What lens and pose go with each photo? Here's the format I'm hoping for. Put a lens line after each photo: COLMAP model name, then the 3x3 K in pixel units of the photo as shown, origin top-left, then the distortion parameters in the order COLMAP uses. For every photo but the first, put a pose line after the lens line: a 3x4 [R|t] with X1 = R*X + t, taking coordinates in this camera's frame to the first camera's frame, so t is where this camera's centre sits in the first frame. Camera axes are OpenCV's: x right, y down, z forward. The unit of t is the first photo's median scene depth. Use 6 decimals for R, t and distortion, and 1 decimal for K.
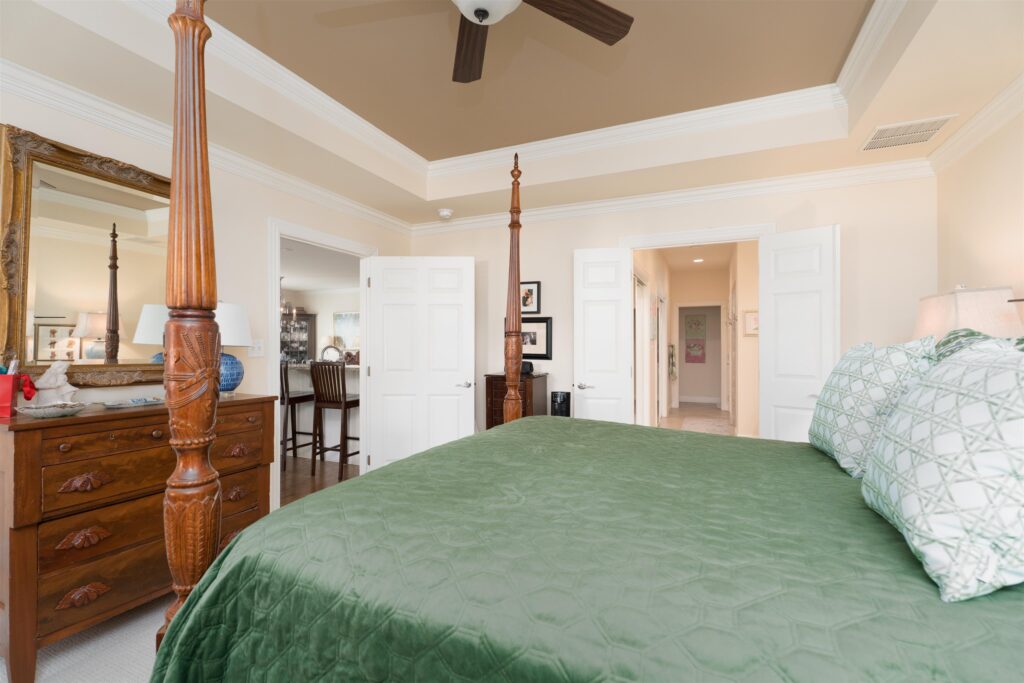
lens RADIAL K [[469.3, 0, 510.4], [0, 469.3, 345.7], [0, 0, 1]] dist [0.000450, 0.000085]
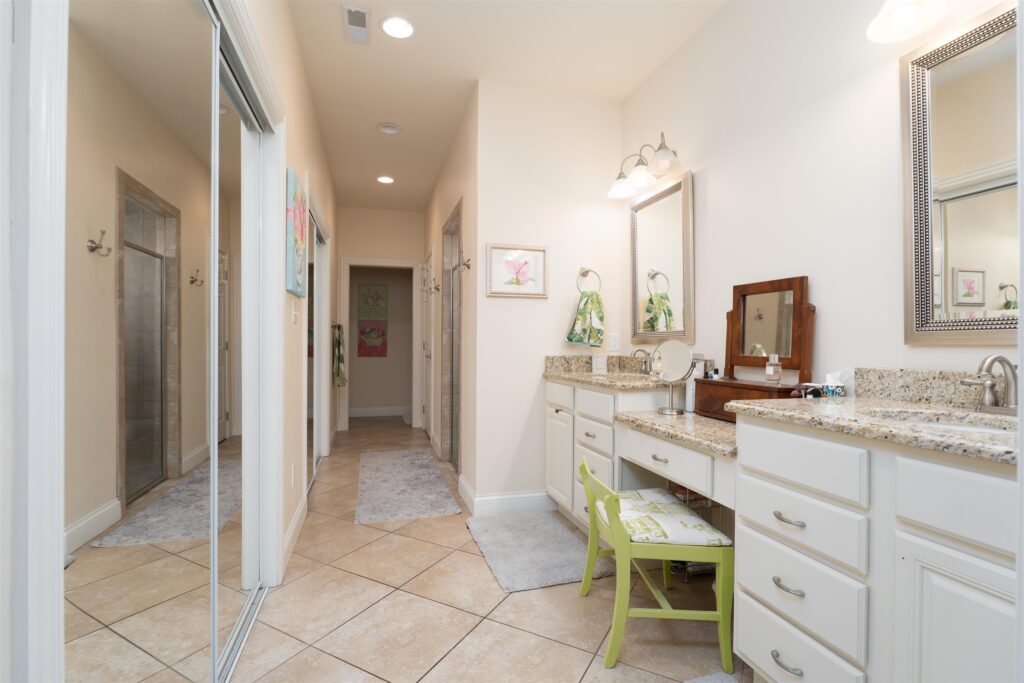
lens RADIAL K [[500.7, 0, 510.3], [0, 500.7, 343.8], [0, 0, 1]] dist [-0.003169, -0.000069]
pose [[0.784379, 0.005059, 0.620262, 0.119948], [-0.007588, 0.999970, 0.001439, 0.017843], [-0.620236, -0.005836, 0.784394, 0.360896]]
